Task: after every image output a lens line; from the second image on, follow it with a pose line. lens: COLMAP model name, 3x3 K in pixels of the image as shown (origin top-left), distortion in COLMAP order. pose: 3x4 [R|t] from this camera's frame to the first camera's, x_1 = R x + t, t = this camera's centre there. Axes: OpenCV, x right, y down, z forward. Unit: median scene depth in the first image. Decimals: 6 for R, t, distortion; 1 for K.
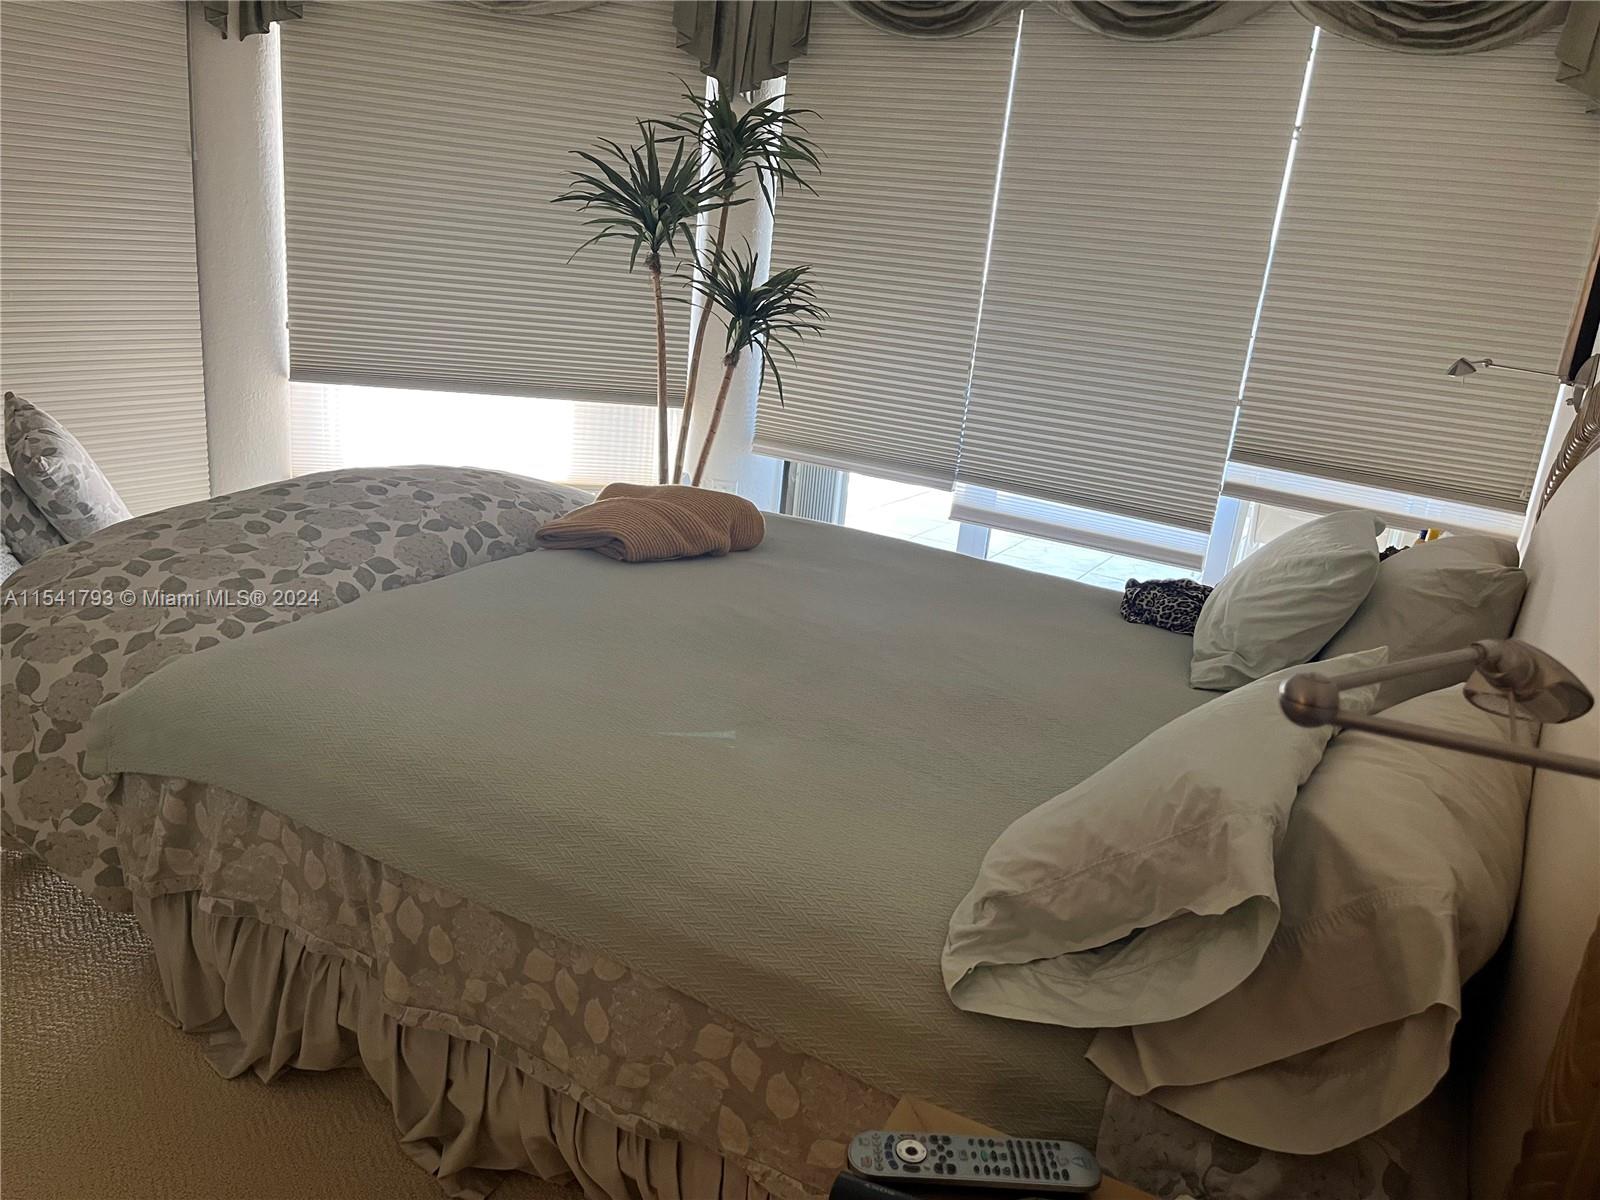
lens RADIAL K [[1216.6, 0, 783.6], [0, 1216.6, 612.3], [0, 0, 1]] dist [0.074960, -0.097999]
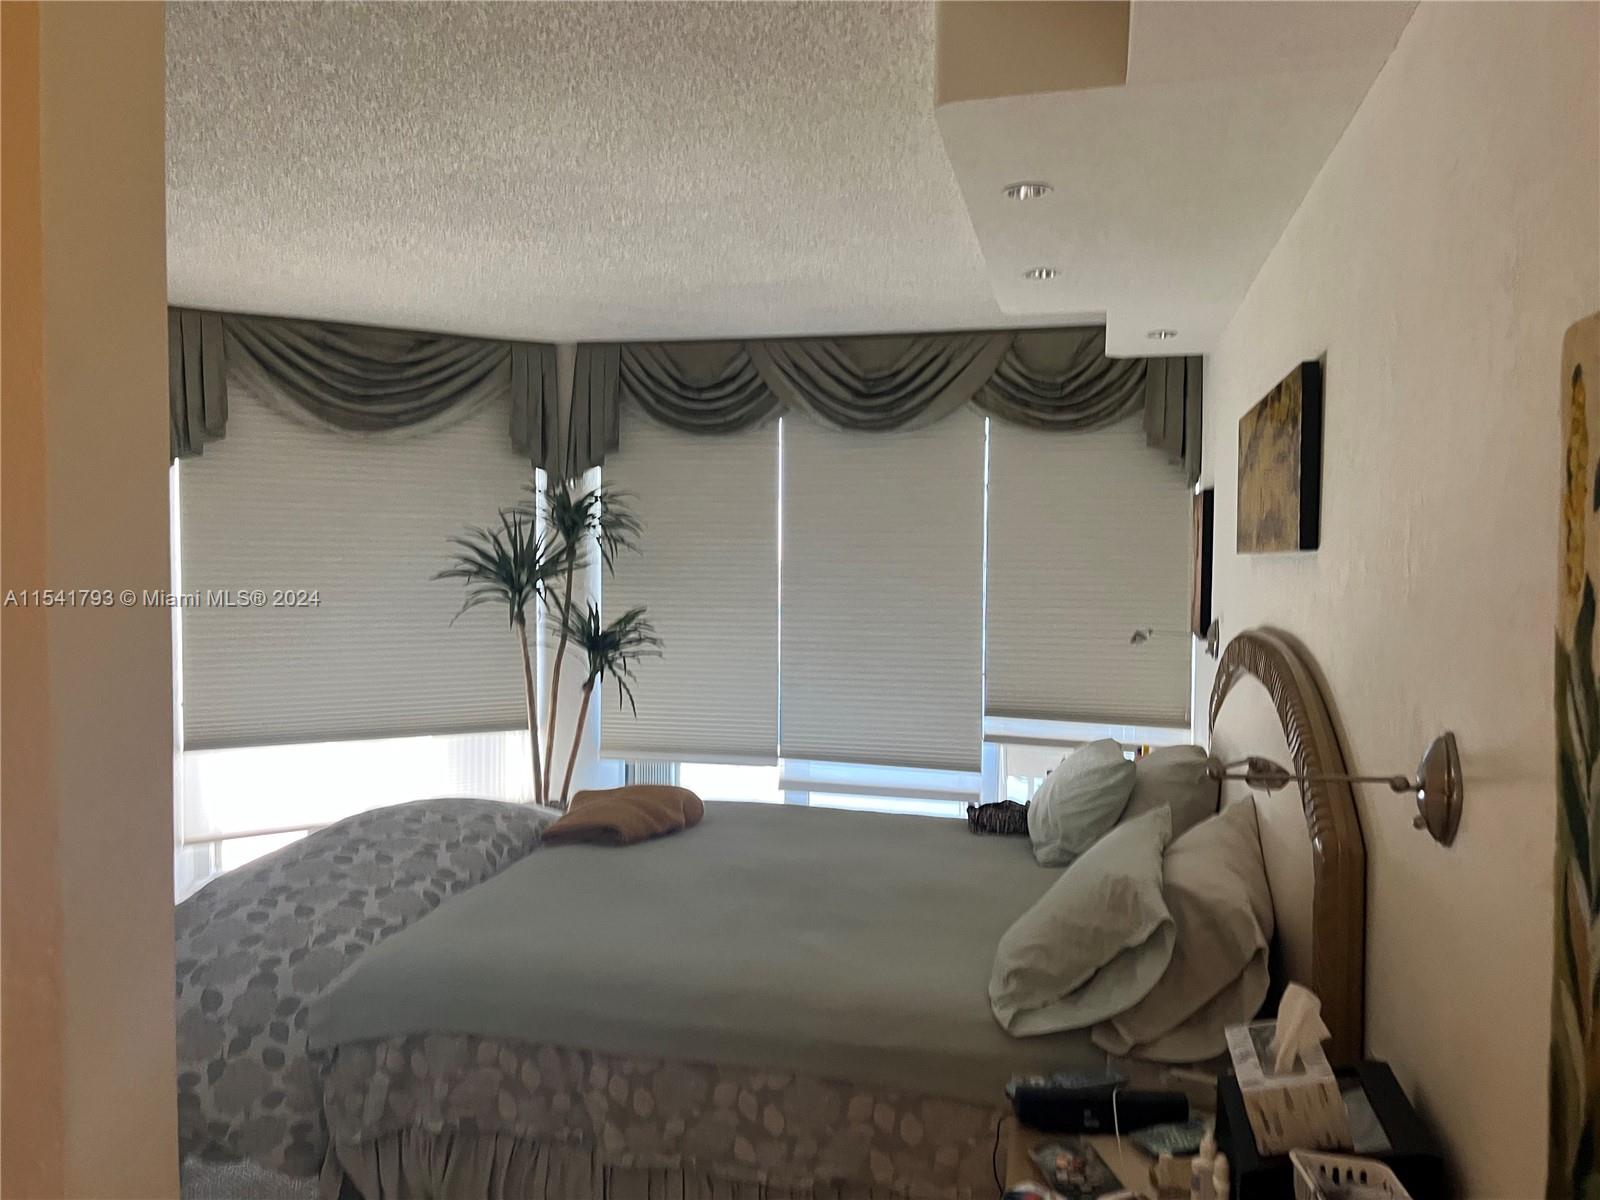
lens RADIAL K [[1193.4, 0, 790.0], [0, 1193.4, 617.5], [0, 0, 1]] dist [0.088433, -0.121029]
pose [[0.962195, -0.102483, 0.252345, -0.316826], [0.159805, 0.962693, -0.218366, 0.043820], [-0.220552, 0.250437, 0.942676, -0.411699]]
